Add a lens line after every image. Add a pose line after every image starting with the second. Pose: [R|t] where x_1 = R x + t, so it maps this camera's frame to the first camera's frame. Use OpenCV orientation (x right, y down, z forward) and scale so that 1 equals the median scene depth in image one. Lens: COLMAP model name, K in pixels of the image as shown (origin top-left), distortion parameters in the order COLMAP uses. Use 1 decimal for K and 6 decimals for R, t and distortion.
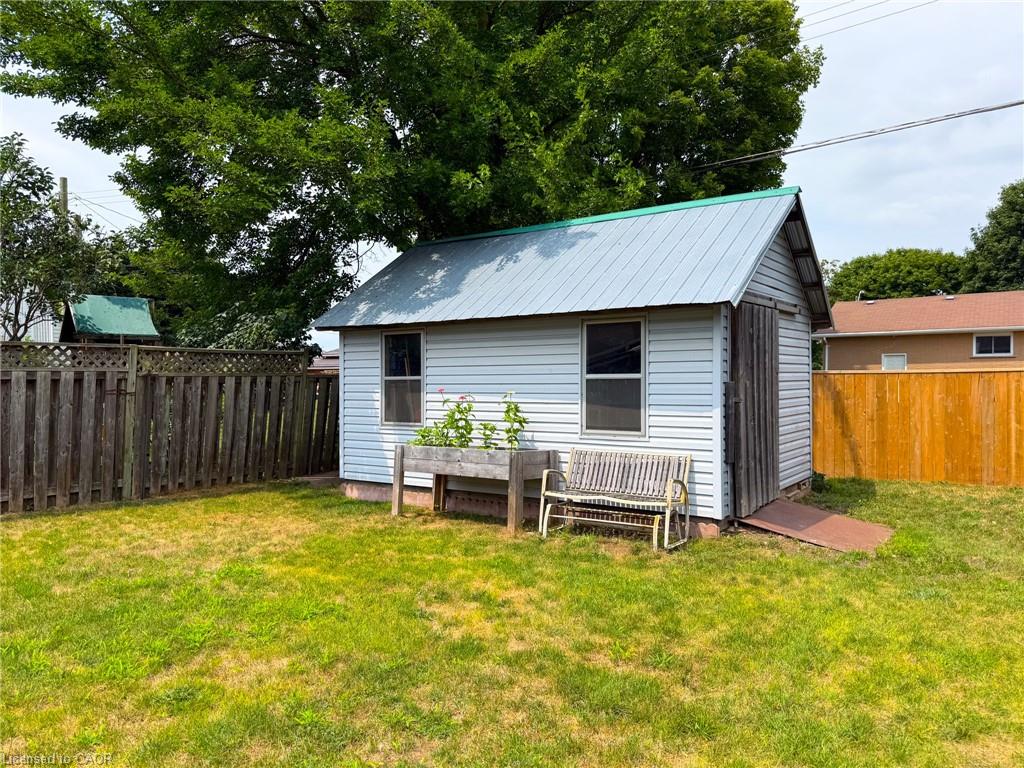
lens RADIAL K [[709.3, 0, 515.4], [0, 709.3, 386.3], [0, 0, 1]] dist [0.022018, -0.033764]
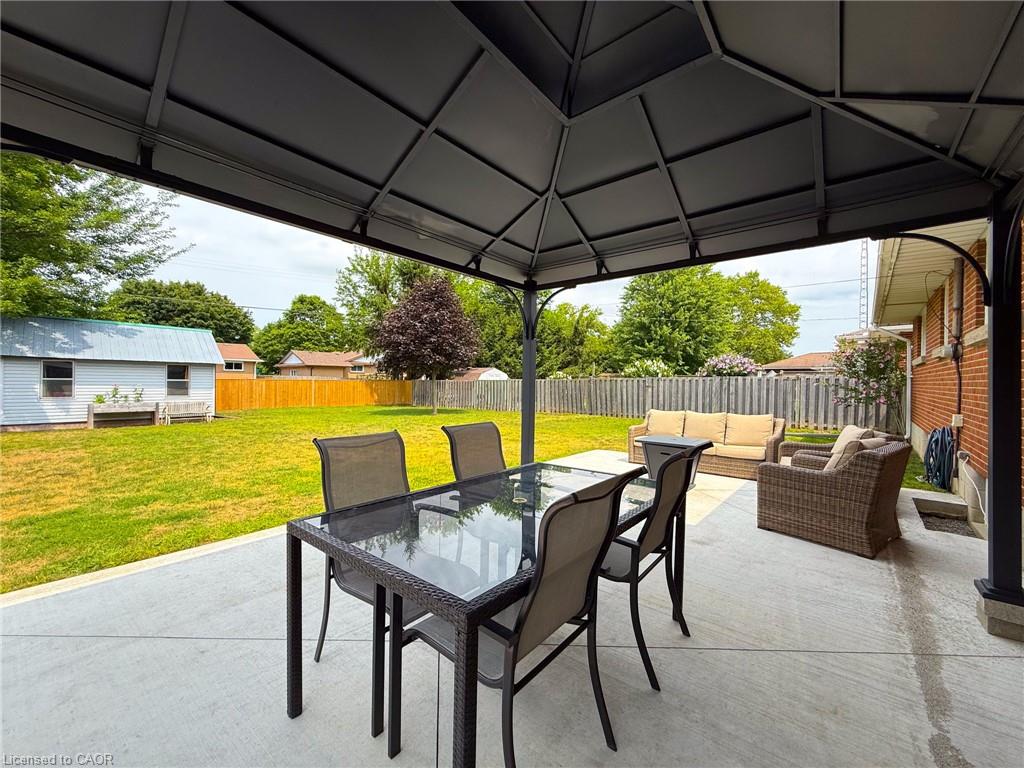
lens RADIAL K [[408.5, 0, 507.8], [0, 408.5, 387.7], [0, 0, 1]] dist [-0.001775, 0.000572]
pose [[0.107574, -0.007295, 0.994170, -1.516019], [-0.004893, 0.999957, 0.007867, -0.001701], [-0.994185, -0.005711, 0.107534, -0.765289]]
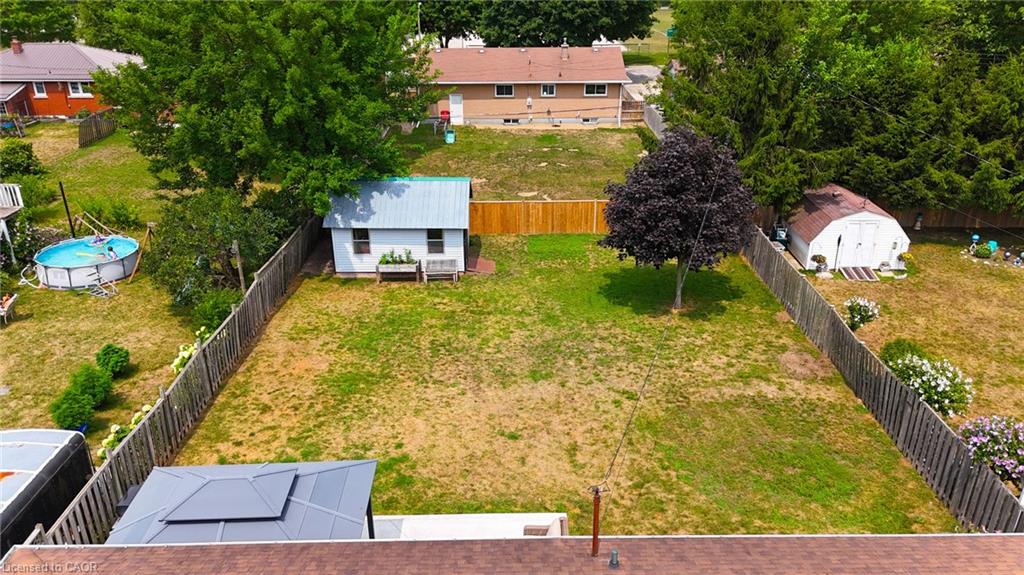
lens RADIAL K [[756.8, 0, 518.7], [0, 756.8, 288.9], [0, 0, 1]] dist [0.041093, -0.018514]
pose [[0.811256, -0.230020, 0.537545, -1.581012], [0.000672, 0.919732, 0.392547, -1.238835], [-0.584690, -0.318095, 0.746293, -2.177193]]
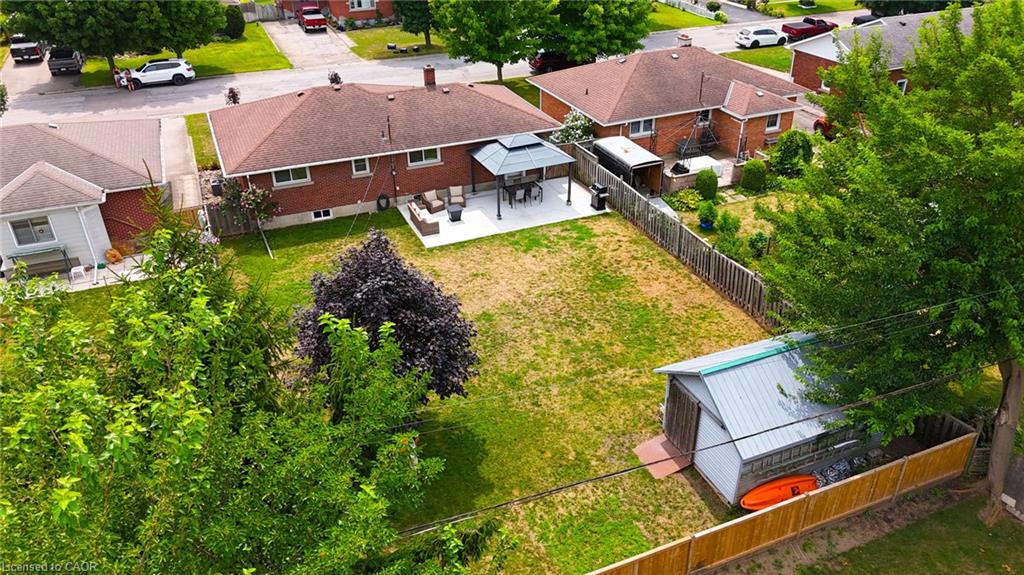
lens RADIAL K [[756.8, 0, 515.1], [0, 756.8, 286.8], [0, 0, 1]] dist [0.041093, -0.018514]
pose [[-0.531990, 0.433199, -0.727548, 2.411003], [0.015275, 0.863993, 0.503272, -1.766283], [0.846613, 0.256623, -0.466252, 1.553140]]
